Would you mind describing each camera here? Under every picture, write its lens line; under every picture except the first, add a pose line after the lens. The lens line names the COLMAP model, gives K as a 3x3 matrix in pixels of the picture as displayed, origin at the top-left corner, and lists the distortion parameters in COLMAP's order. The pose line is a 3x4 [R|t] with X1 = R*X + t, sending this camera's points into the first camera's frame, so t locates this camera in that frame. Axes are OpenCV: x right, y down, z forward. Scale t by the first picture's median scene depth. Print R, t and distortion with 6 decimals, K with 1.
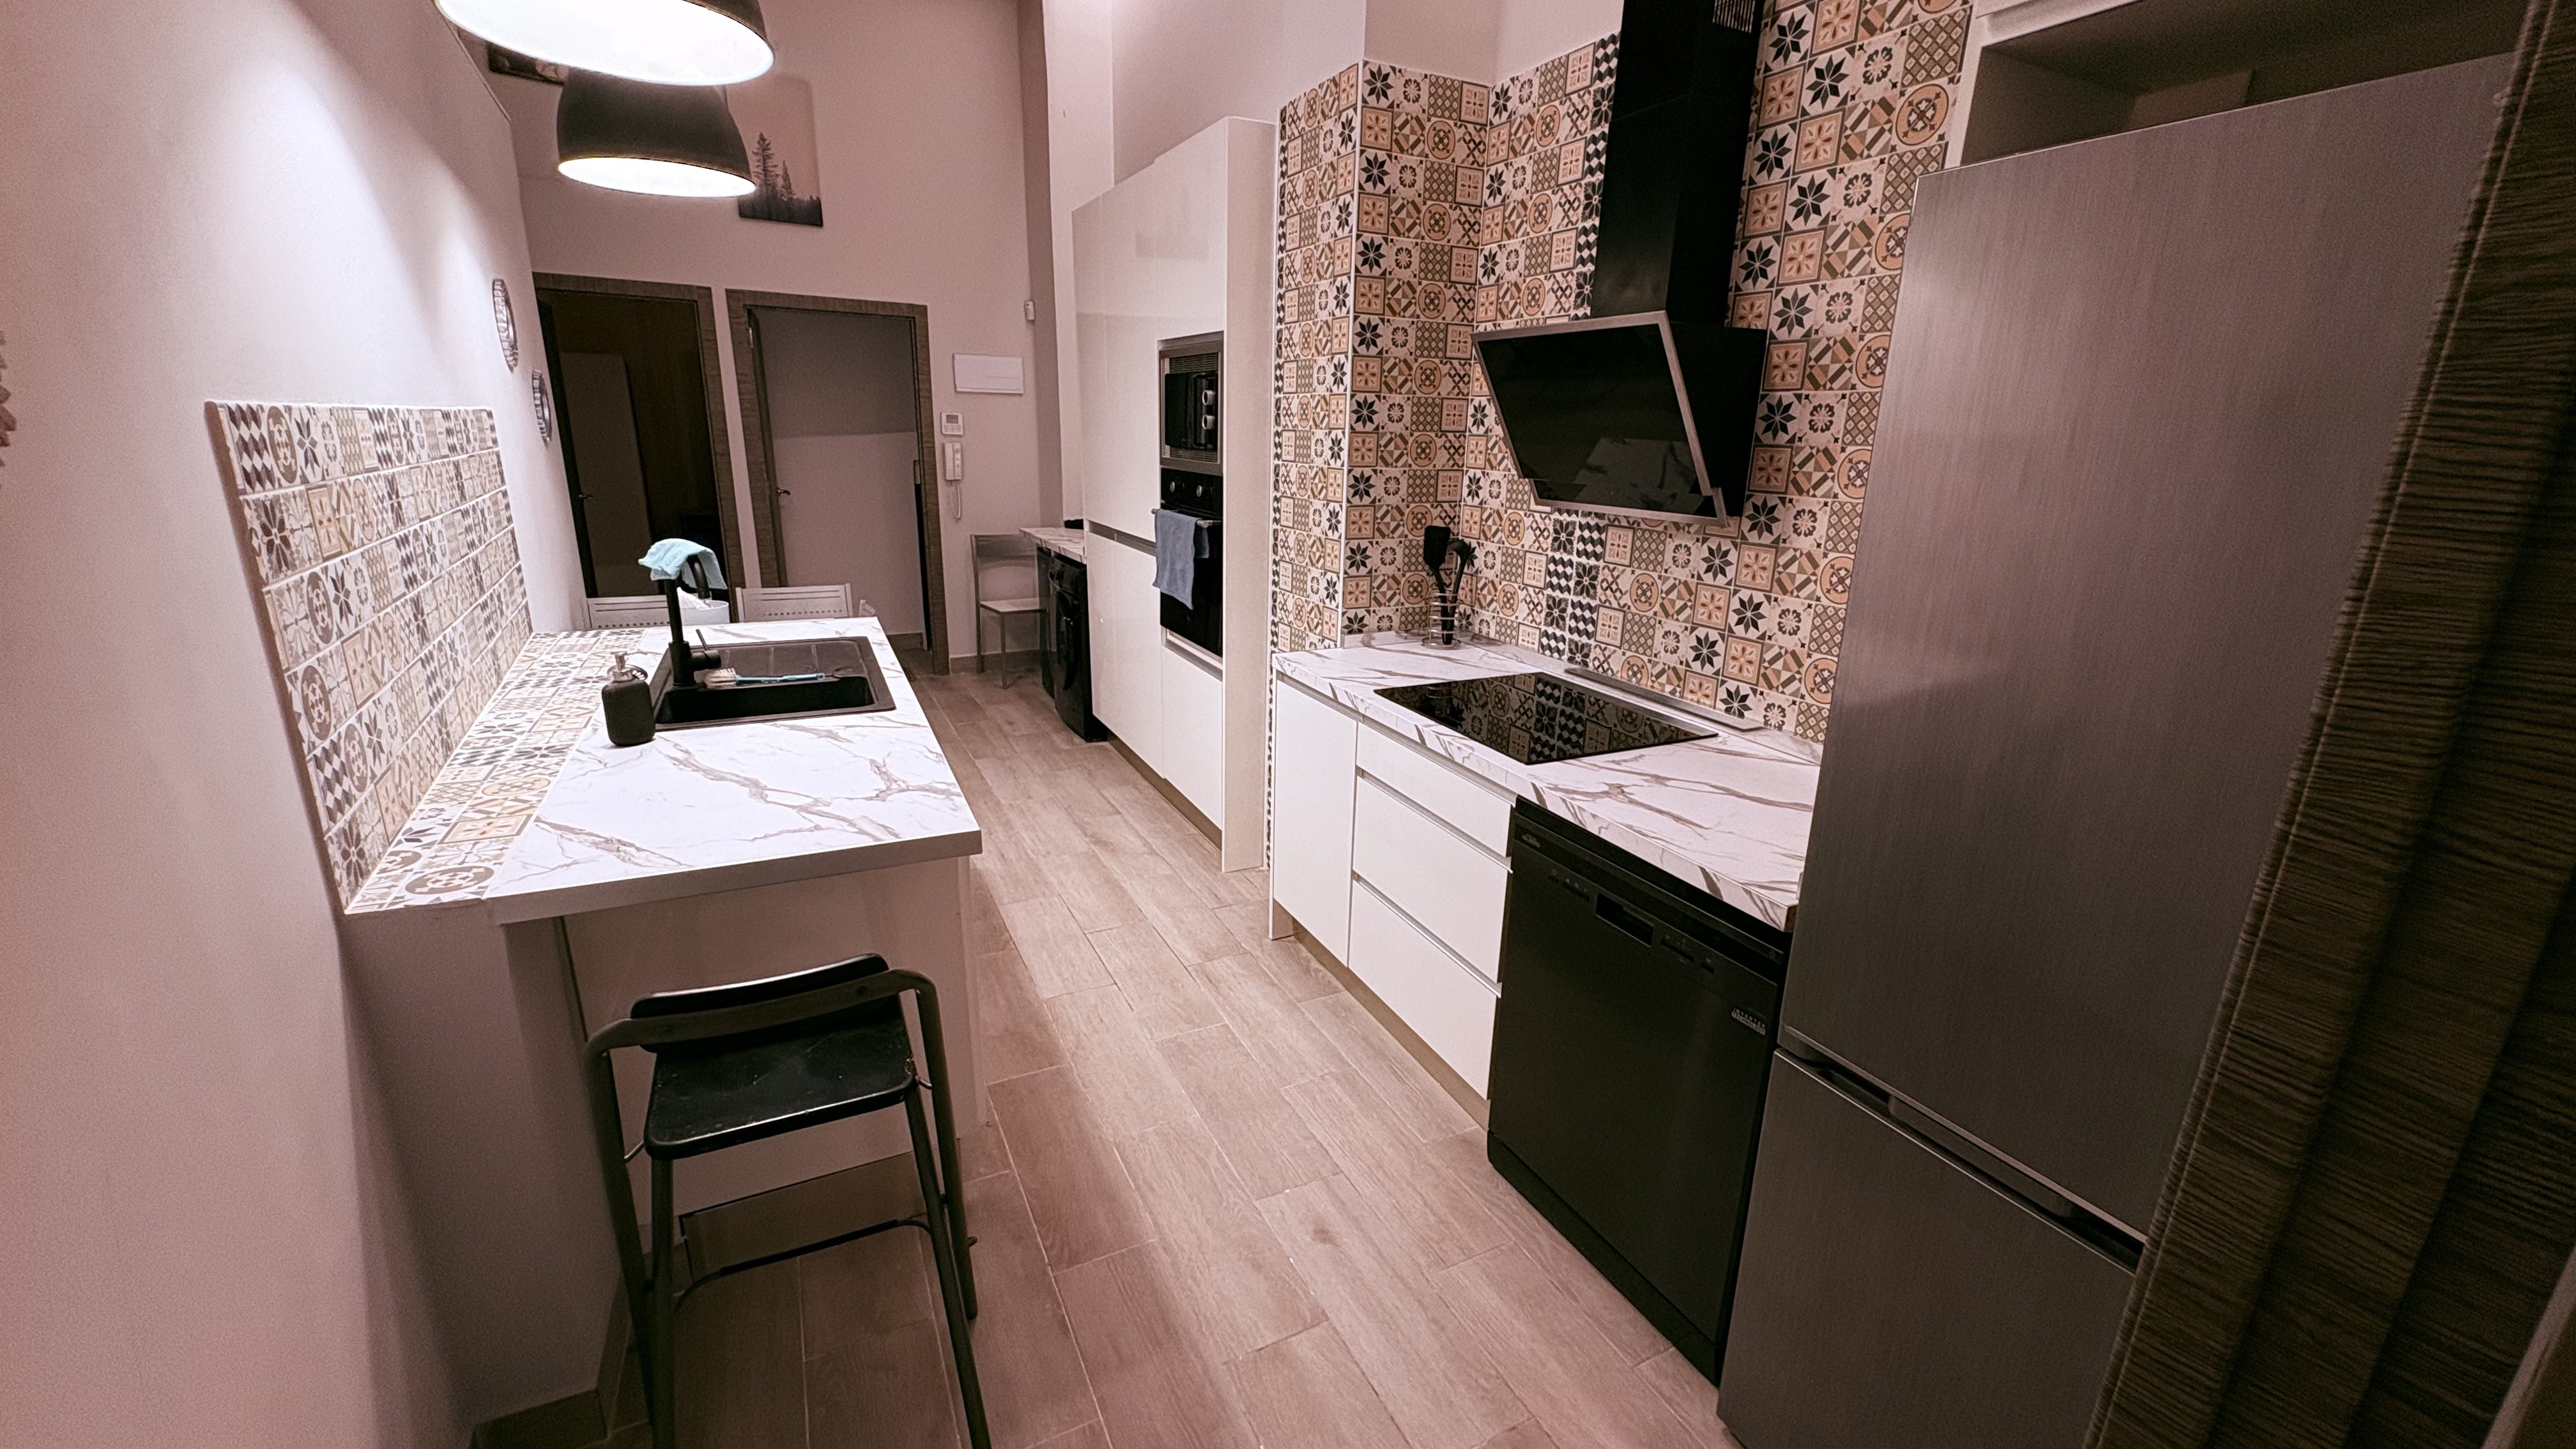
lens RADIAL K [[1042.3, 0, 1288.0], [0, 1042.3, 724.5], [0, 0, 1]] dist [0.000752, 0.000053]
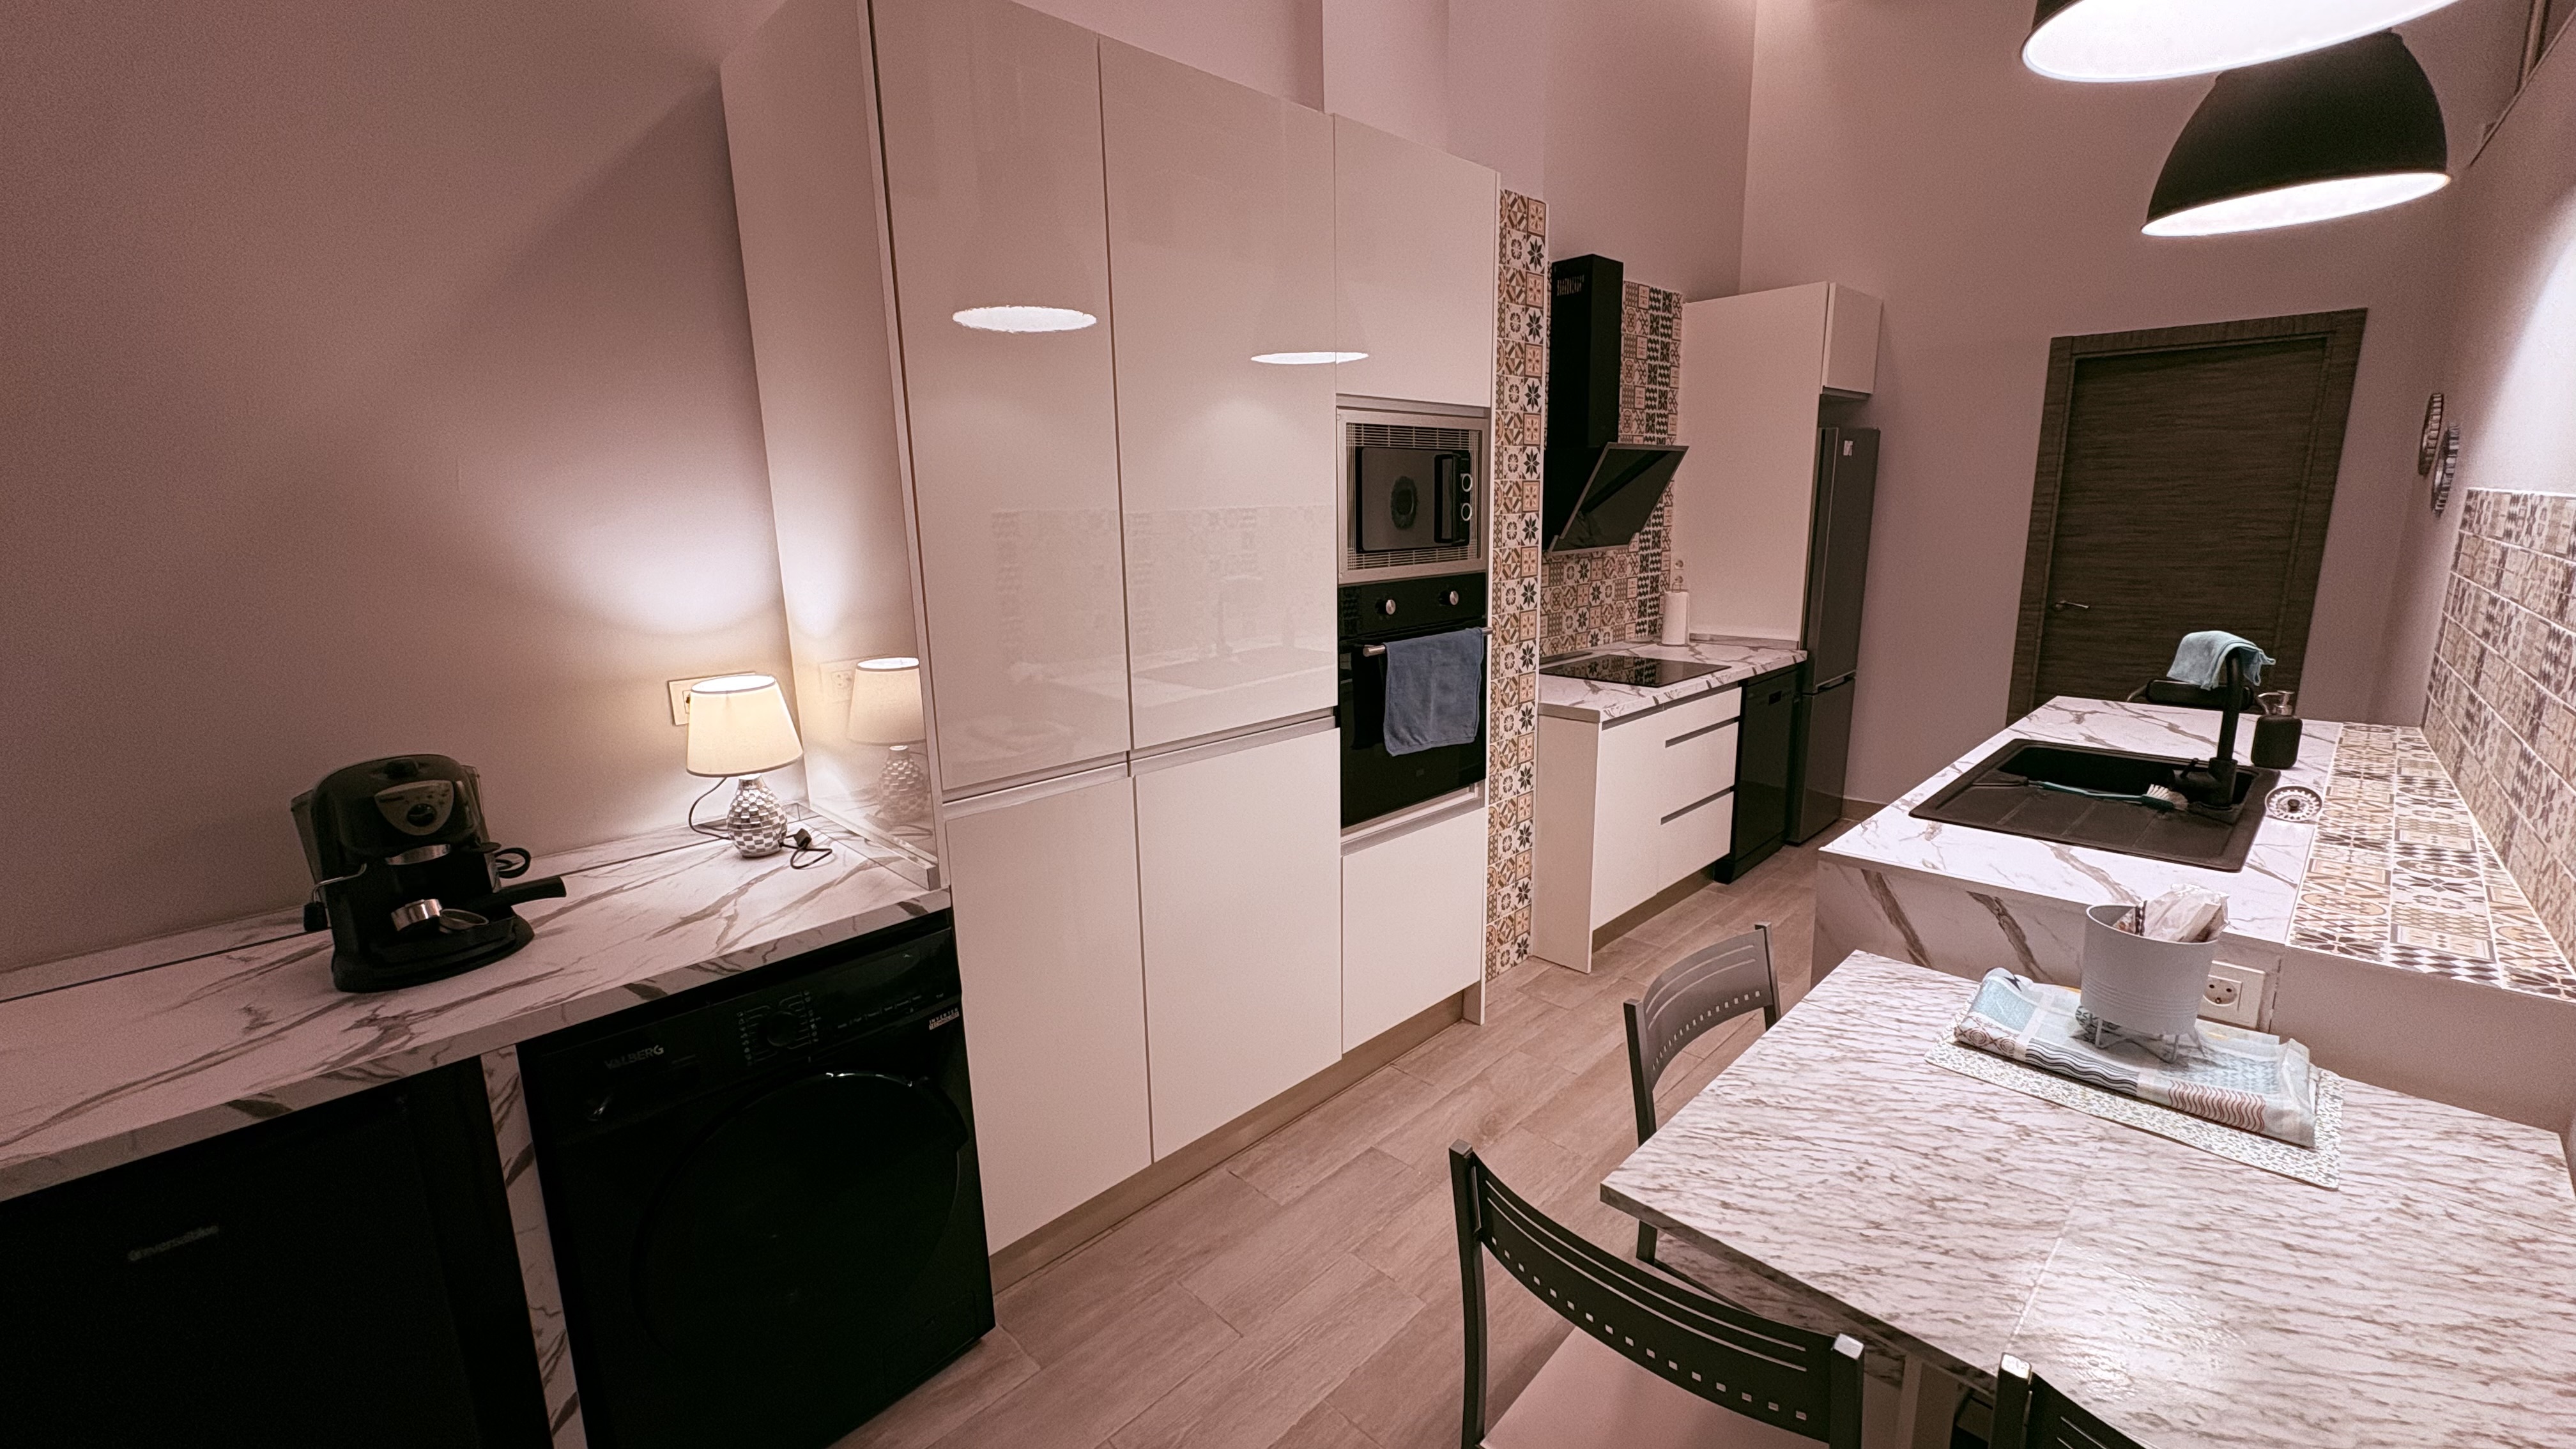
lens RADIAL K [[1030.5, 0, 1288.0], [0, 1030.5, 724.5], [0, 0, 1]] dist [0.001409, 0.000031]
pose [[-0.311429, -0.210677, 0.926621, -0.947883], [0.280508, 0.911281, 0.301466, -0.487403], [-0.907924, 0.353810, -0.224703, 1.579820]]
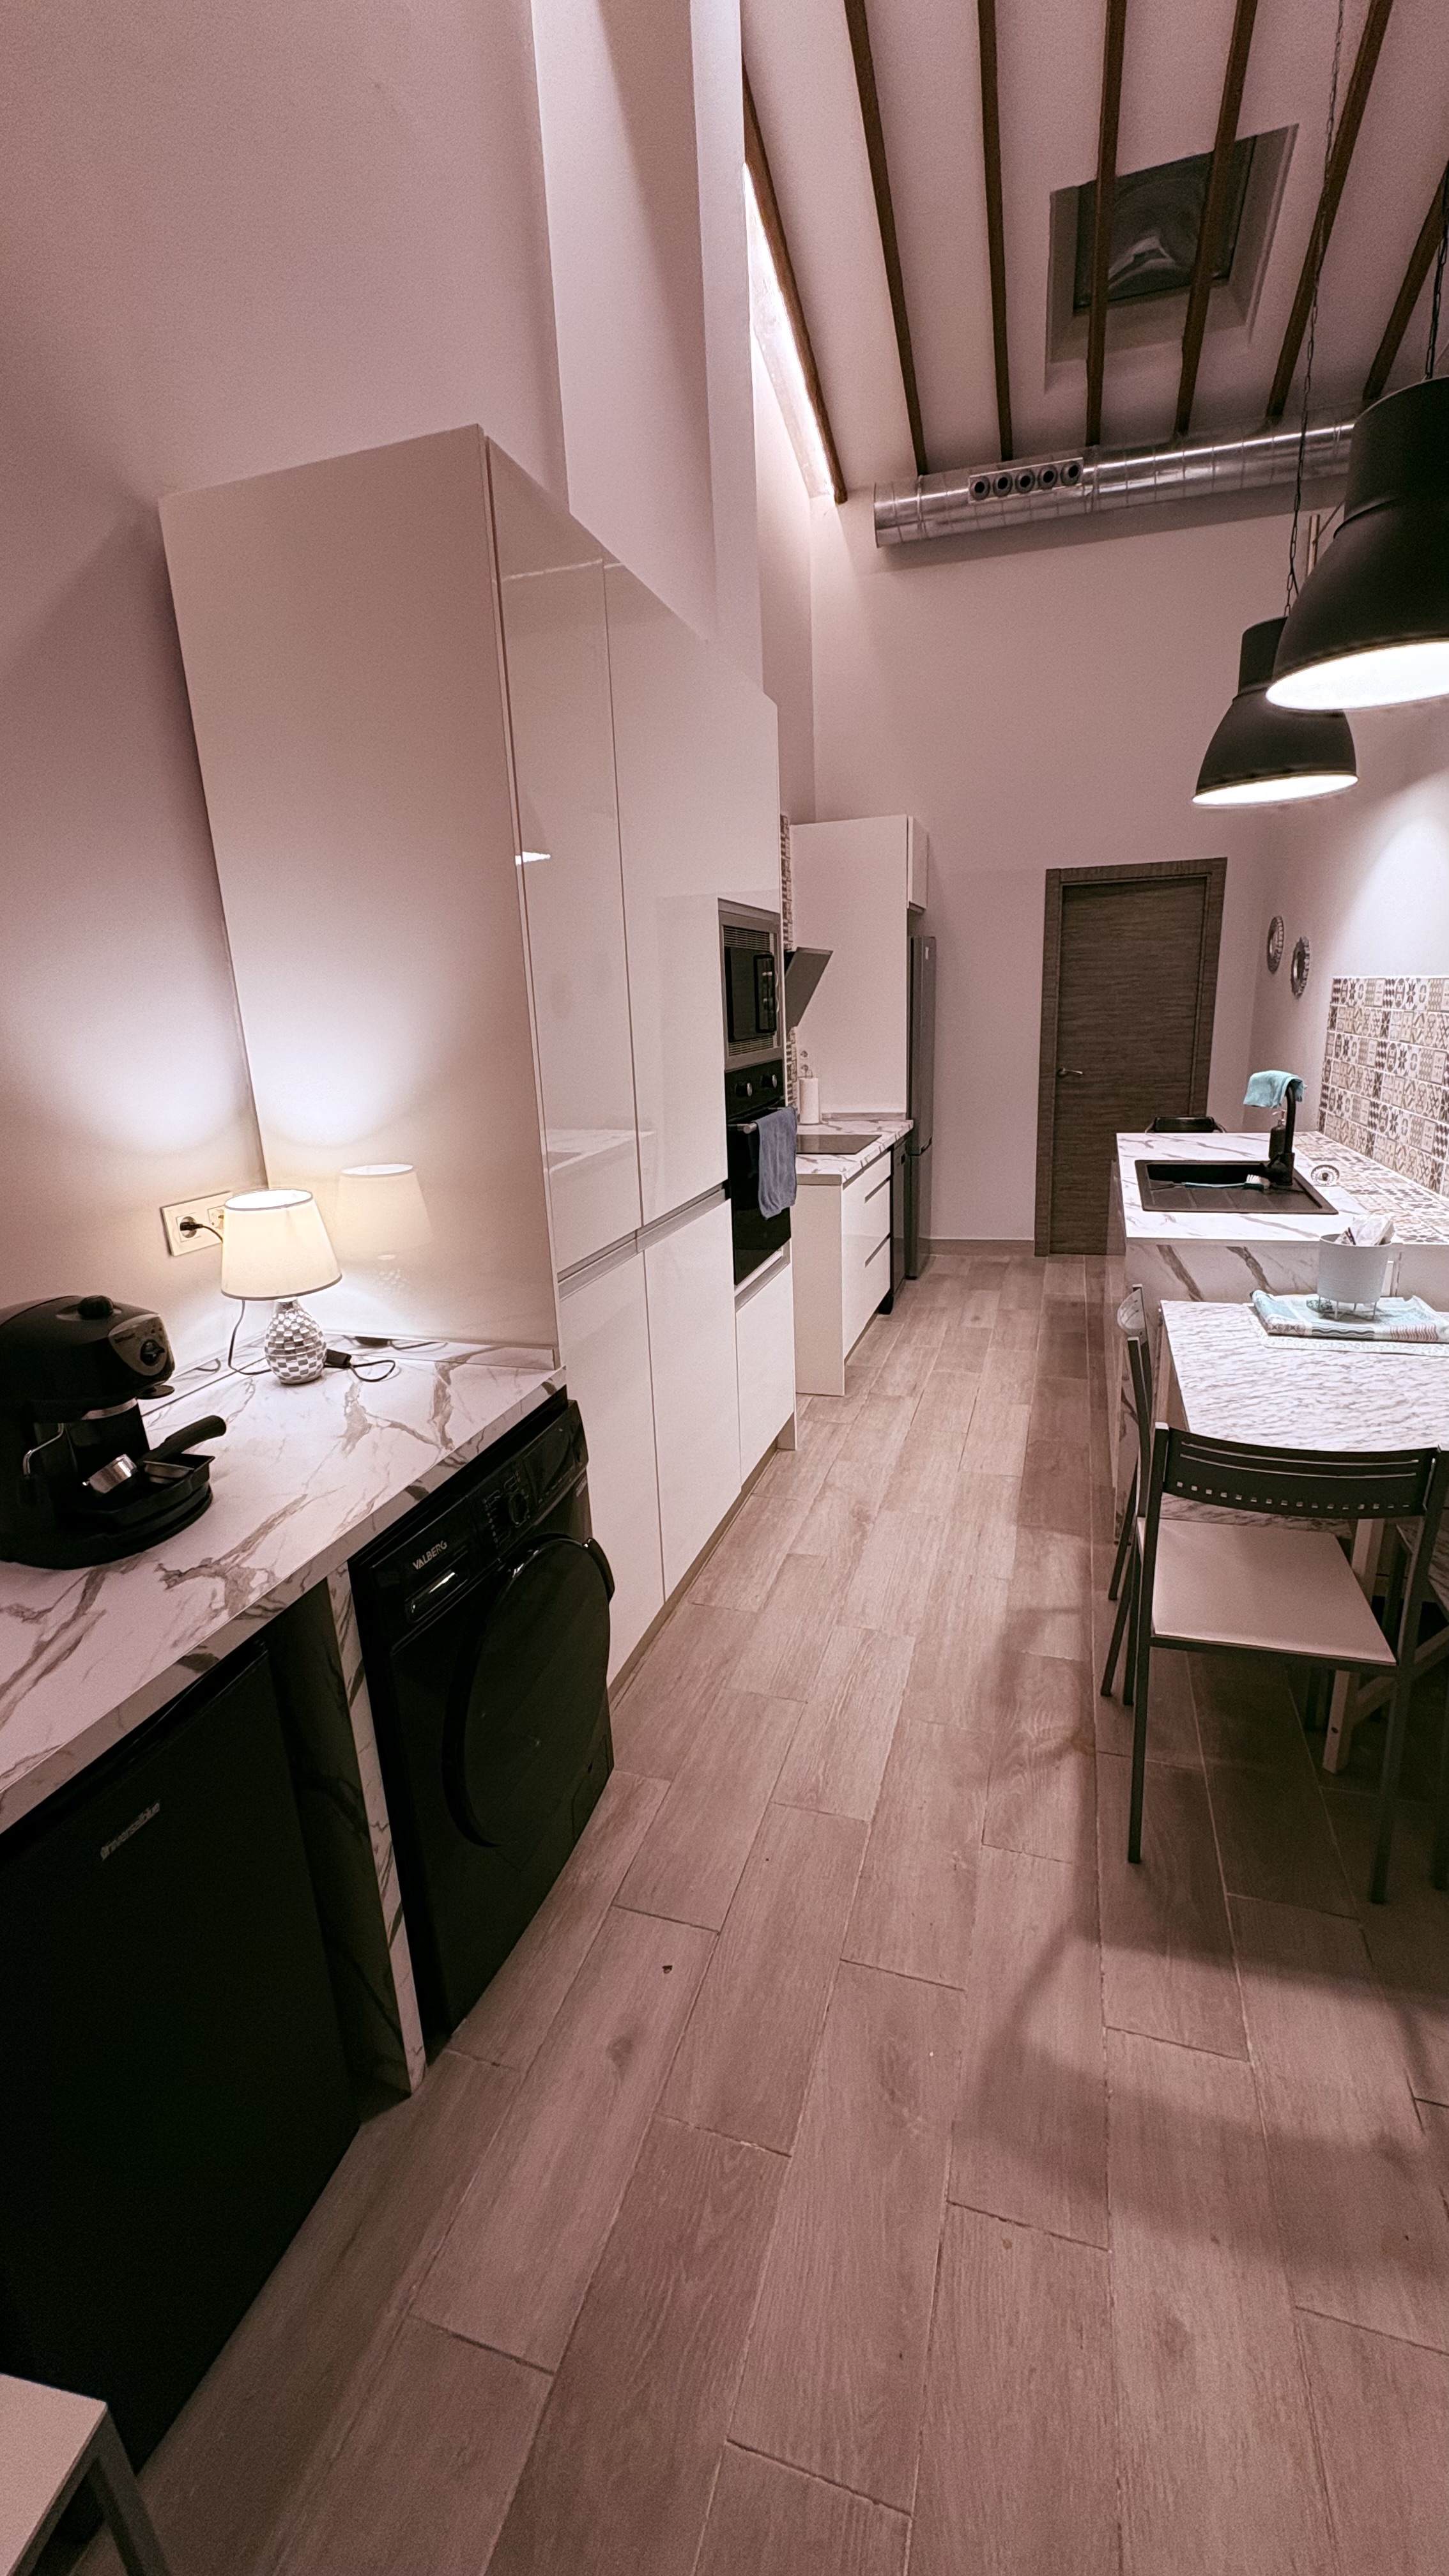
lens RADIAL K [[1030.5, 0, 728.2], [0, 1030.5, 1292.8], [0, 0, 1]] dist [0.001409, 0.000031]
pose [[-0.717474, -0.180246, 0.672862, -0.834851], [0.222082, 0.856348, 0.466205, -0.593100], [-0.660236, 0.483920, -0.574378, 1.955720]]
